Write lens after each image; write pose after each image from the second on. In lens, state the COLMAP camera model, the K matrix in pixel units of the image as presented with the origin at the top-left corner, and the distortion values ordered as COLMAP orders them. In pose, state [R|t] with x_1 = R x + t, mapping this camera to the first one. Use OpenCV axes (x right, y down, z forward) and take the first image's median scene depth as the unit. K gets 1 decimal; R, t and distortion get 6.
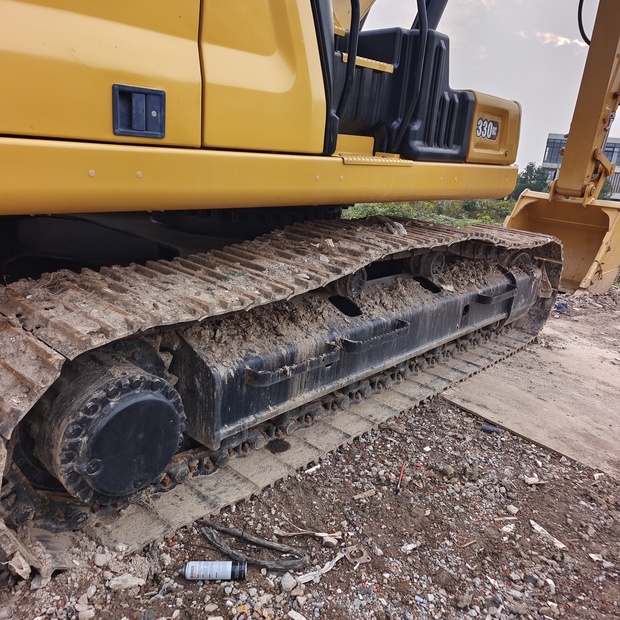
lens RADIAL K [[548.9, 0, 309.3], [0, 548.9, 306.7], [0, 0, 1]] dist [-0.014128, 0.076414]
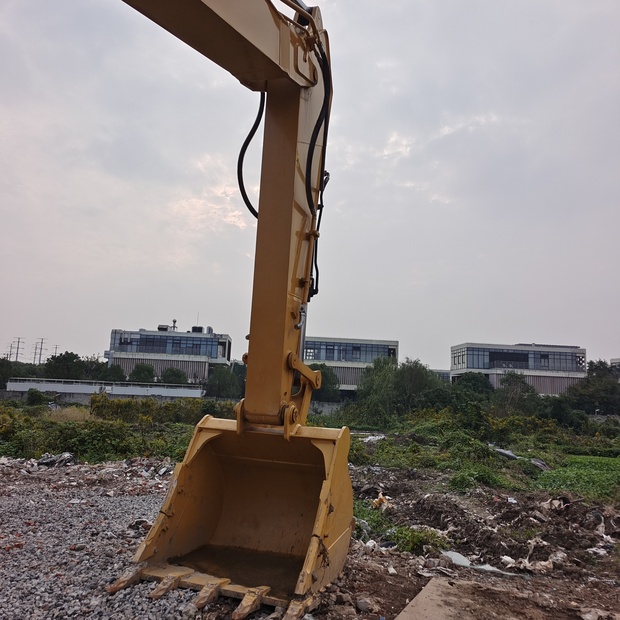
lens RADIAL K [[548.9, 0, 309.3], [0, 548.9, 306.7], [0, 0, 1]] dist [-0.014128, 0.076414]
pose [[0.904590, -0.008302, 0.426202, 0.712922], [0.158775, 0.934432, -0.318790, -0.336468], [-0.395610, 0.356044, 0.846596, 1.110826]]
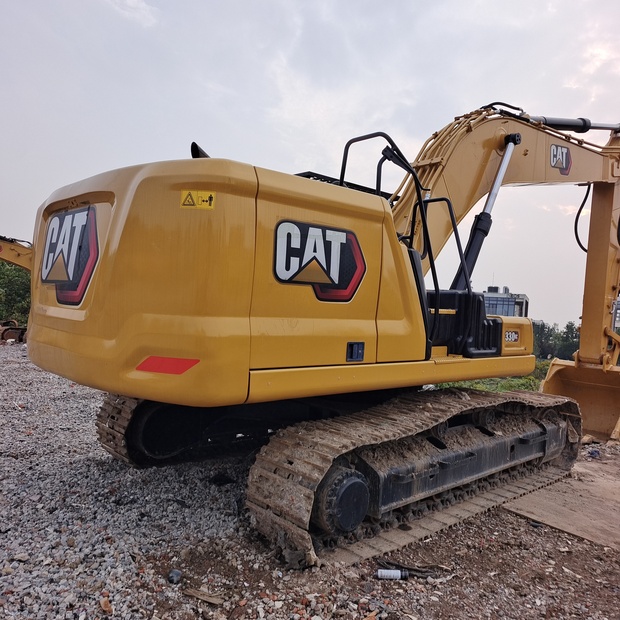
lens RADIAL K [[548.9, 0, 309.3], [0, 548.9, 306.7], [0, 0, 1]] dist [-0.014128, 0.076414]
pose [[0.996774, -0.031899, -0.073643, -0.199526], [0.009289, 0.957303, -0.288936, 0.087144], [0.079715, 0.287320, 0.954512, -0.809560]]
